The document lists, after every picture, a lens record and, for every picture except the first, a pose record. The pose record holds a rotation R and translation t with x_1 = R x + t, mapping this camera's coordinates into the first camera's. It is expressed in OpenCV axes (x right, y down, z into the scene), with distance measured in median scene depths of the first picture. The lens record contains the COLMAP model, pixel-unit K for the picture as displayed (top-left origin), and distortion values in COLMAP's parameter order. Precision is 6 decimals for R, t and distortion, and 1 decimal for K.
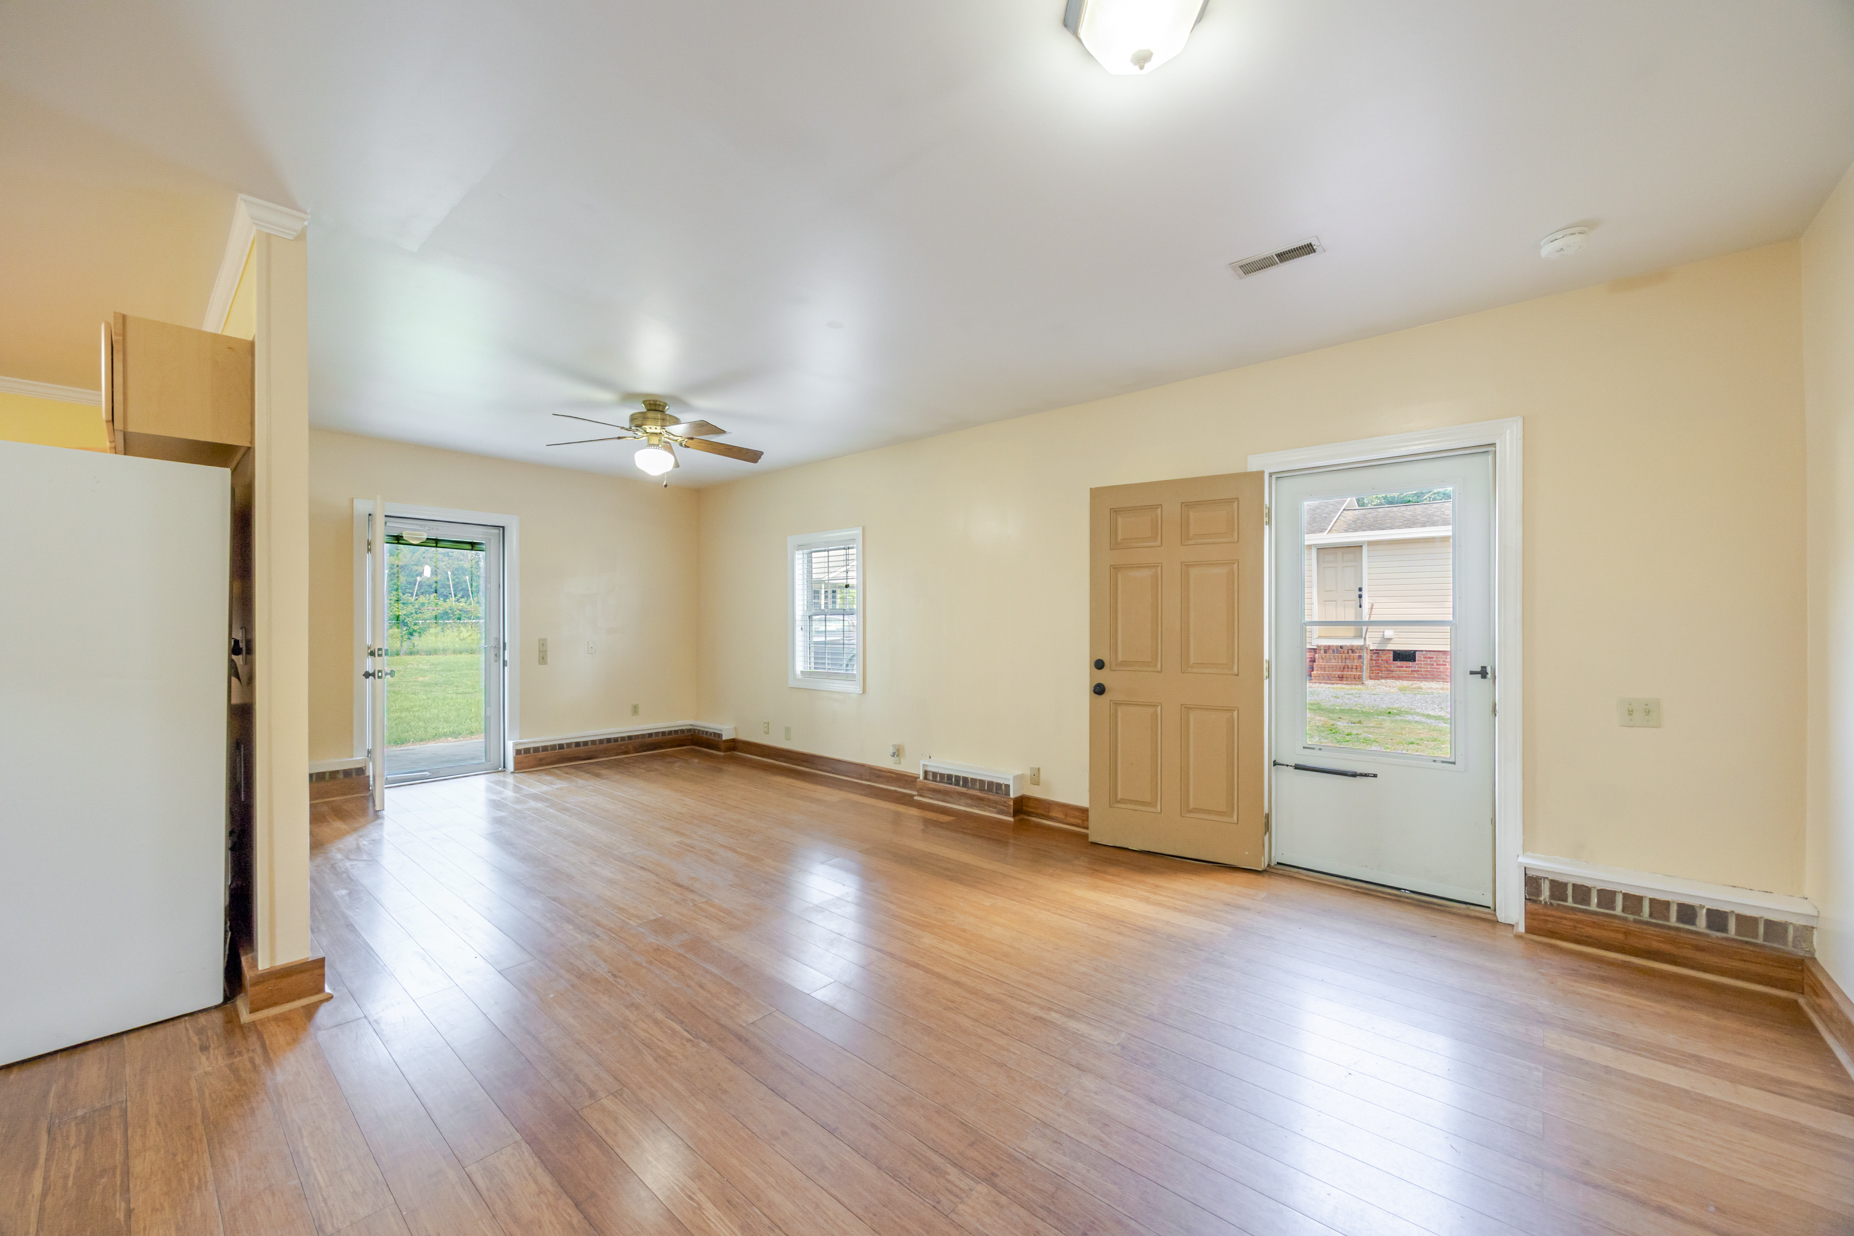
lens RADIAL K [[704.1, 0, 929.0], [0, 704.1, 621.9], [0, 0, 1]] dist [-0.000656, -0.000149]
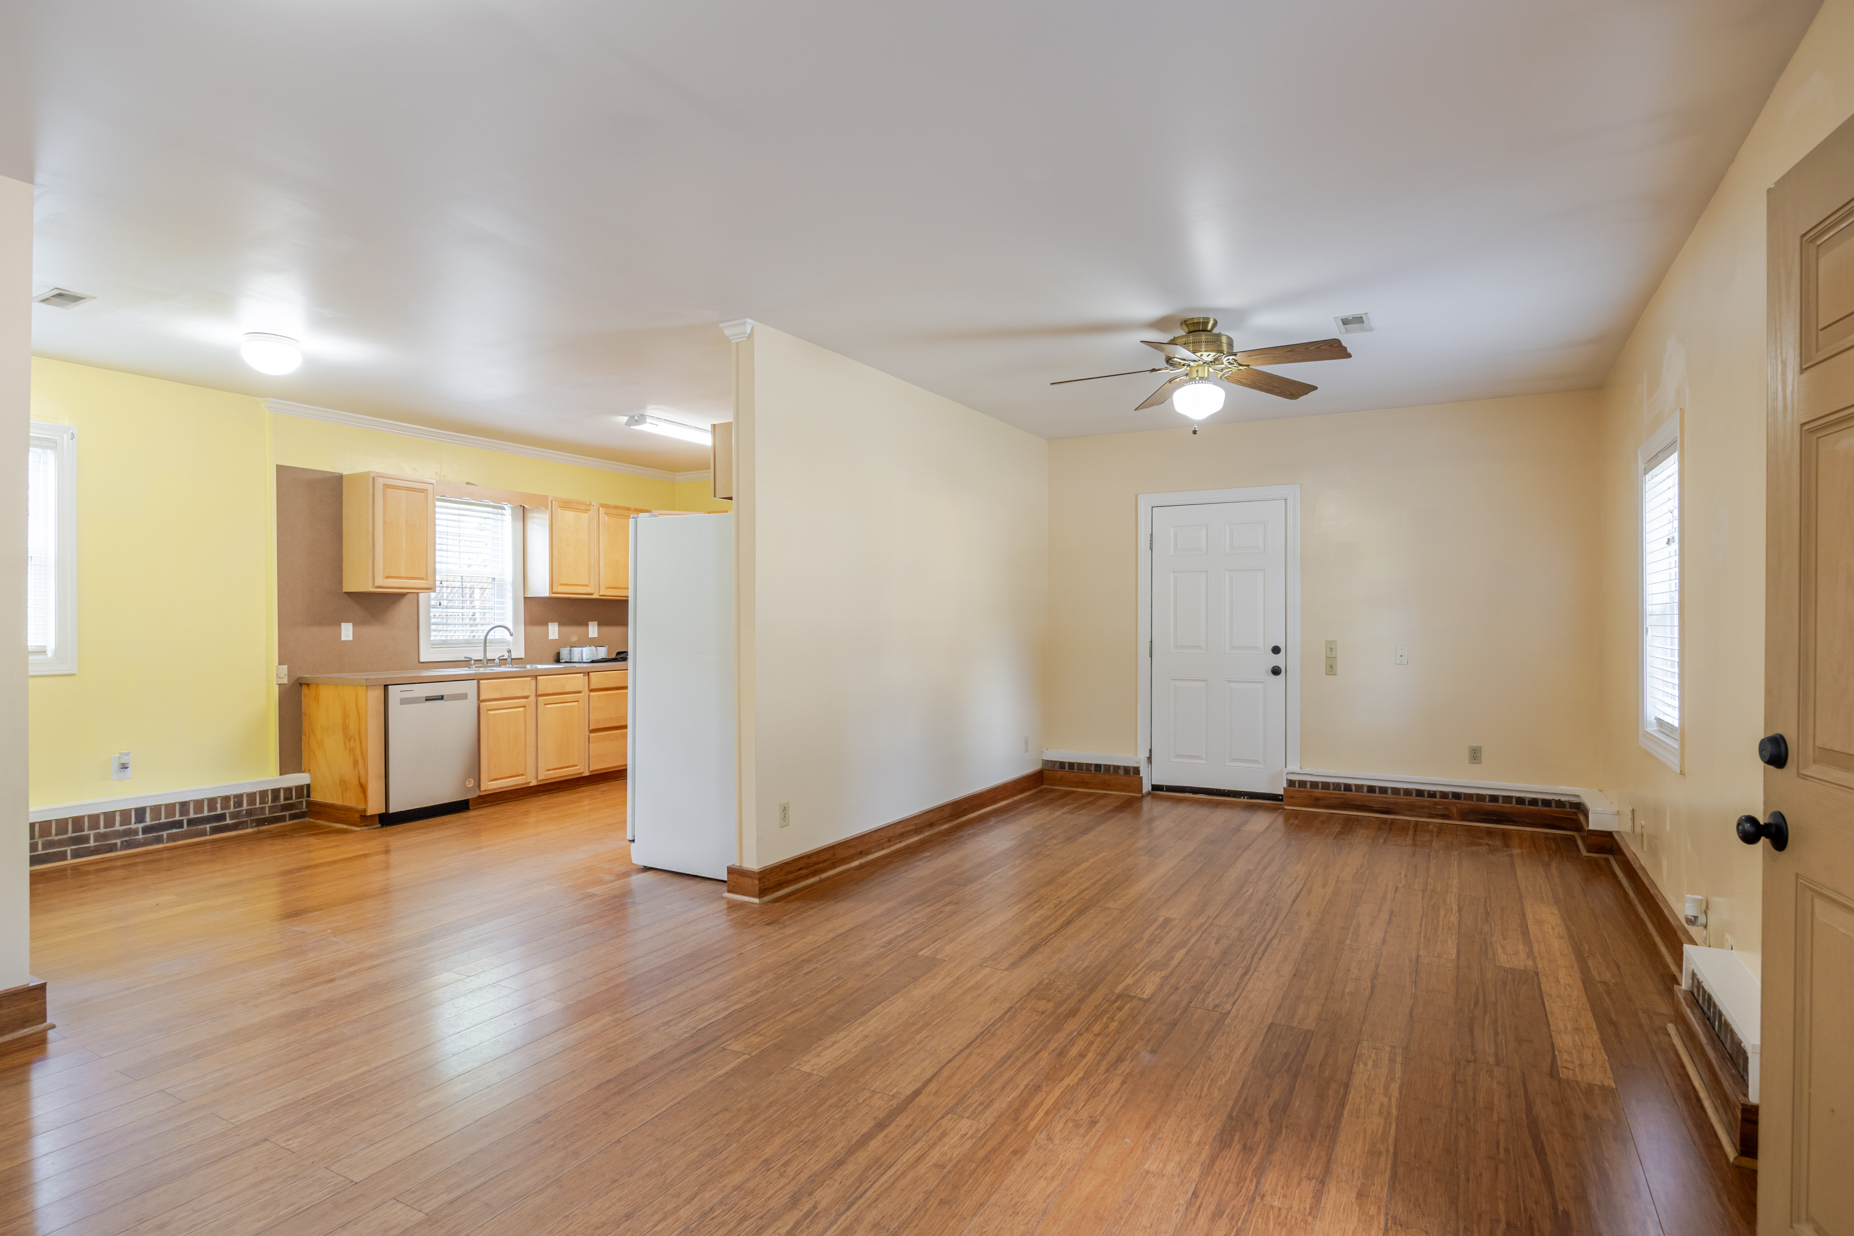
lens RADIAL K [[964.3, 0, 924.9], [0, 964.3, 622.3], [0, 0, 1]] dist [-0.002120, -0.000351]
pose [[0.202839, 0.000354, -0.979212, 0.606270], [0.002185, 0.999997, 0.000814, 0.002520], [0.979210, -0.002304, 0.202838, 0.575985]]
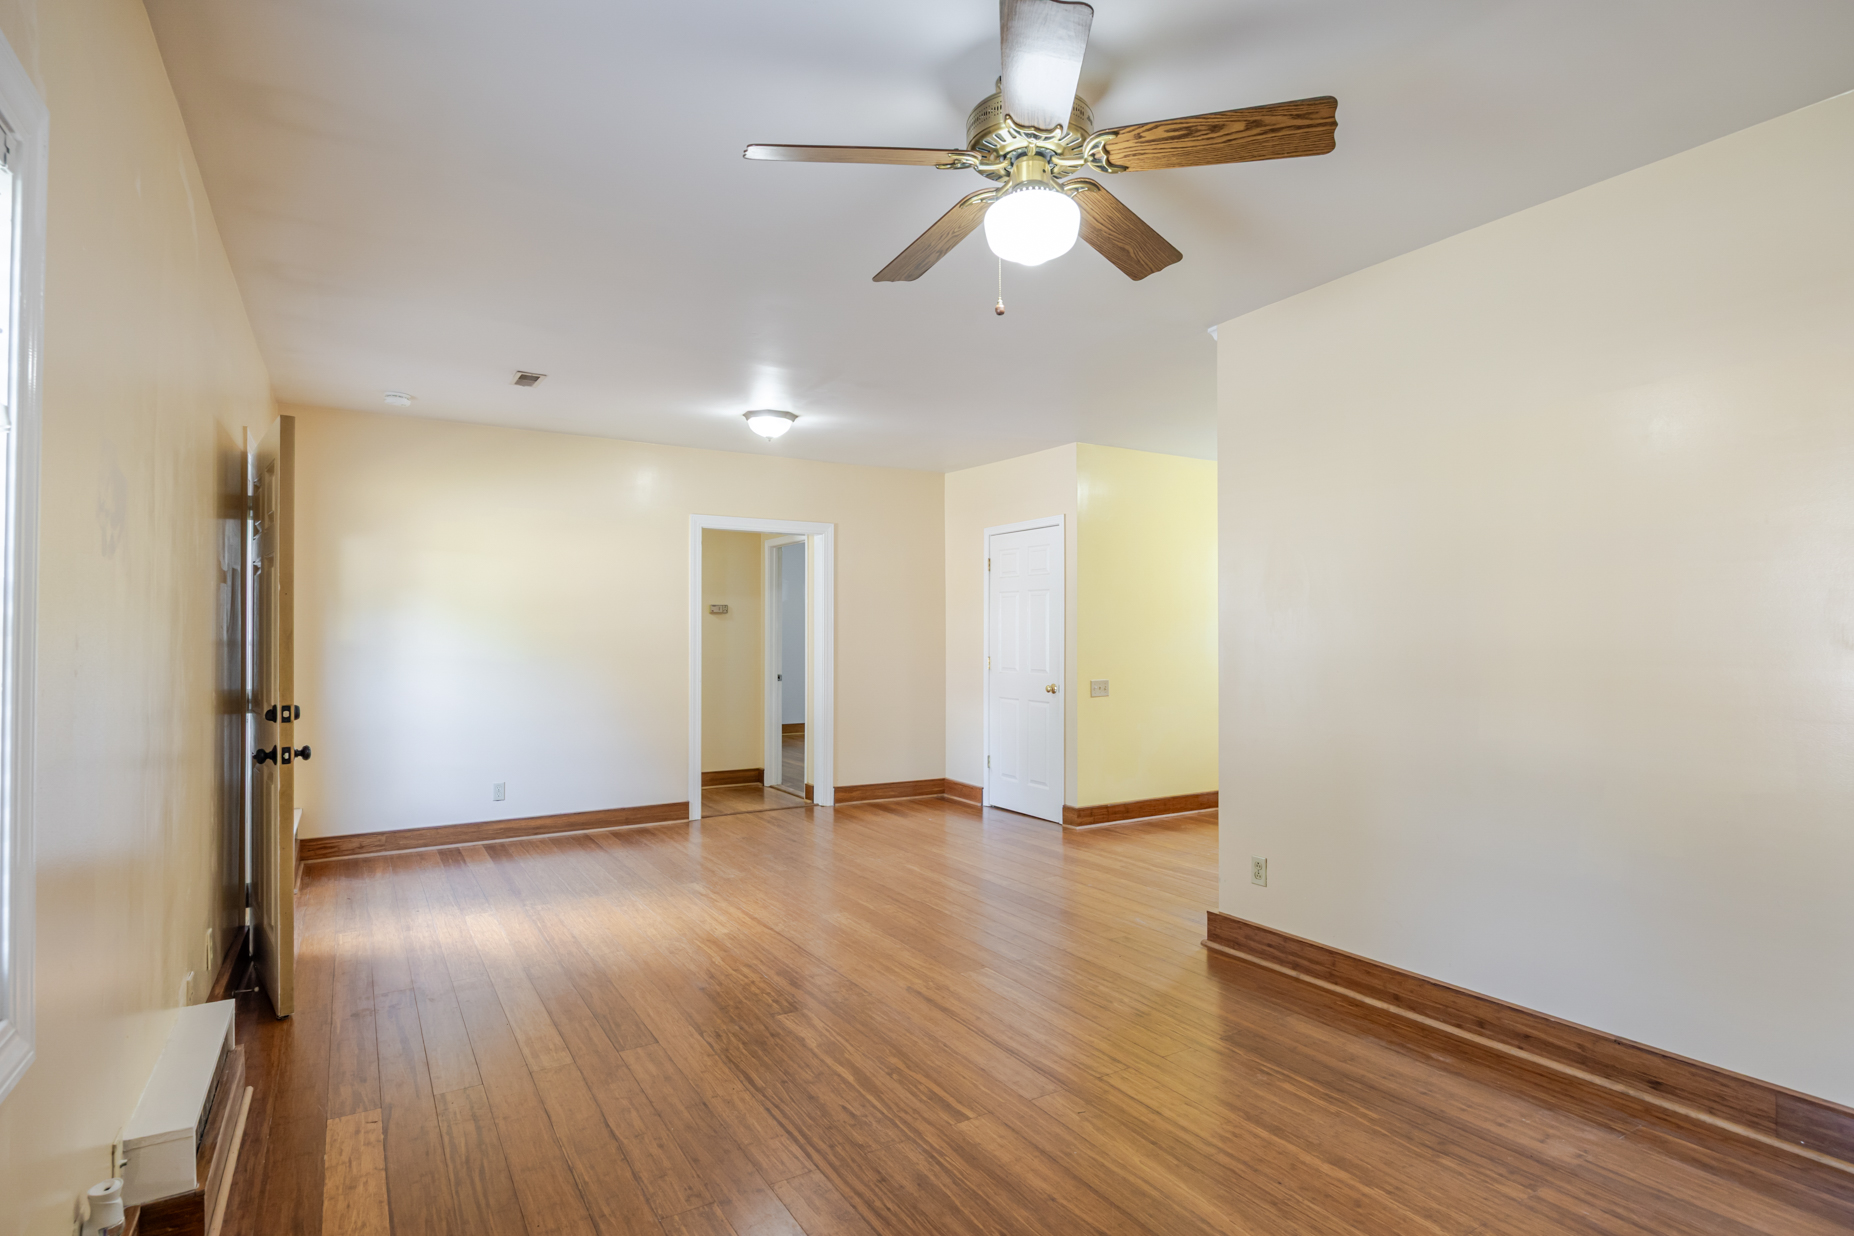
lens RADIAL K [[943.4, 0, 925.8], [0, 943.4, 626.4], [0, 0, 1]] dist [-0.001095, -0.000084]
pose [[-0.951937, 0.004800, 0.306255, -0.550510], [0.000330, 0.999893, -0.014646, -0.001060], [-0.306292, -0.013841, -0.951837, 1.683800]]
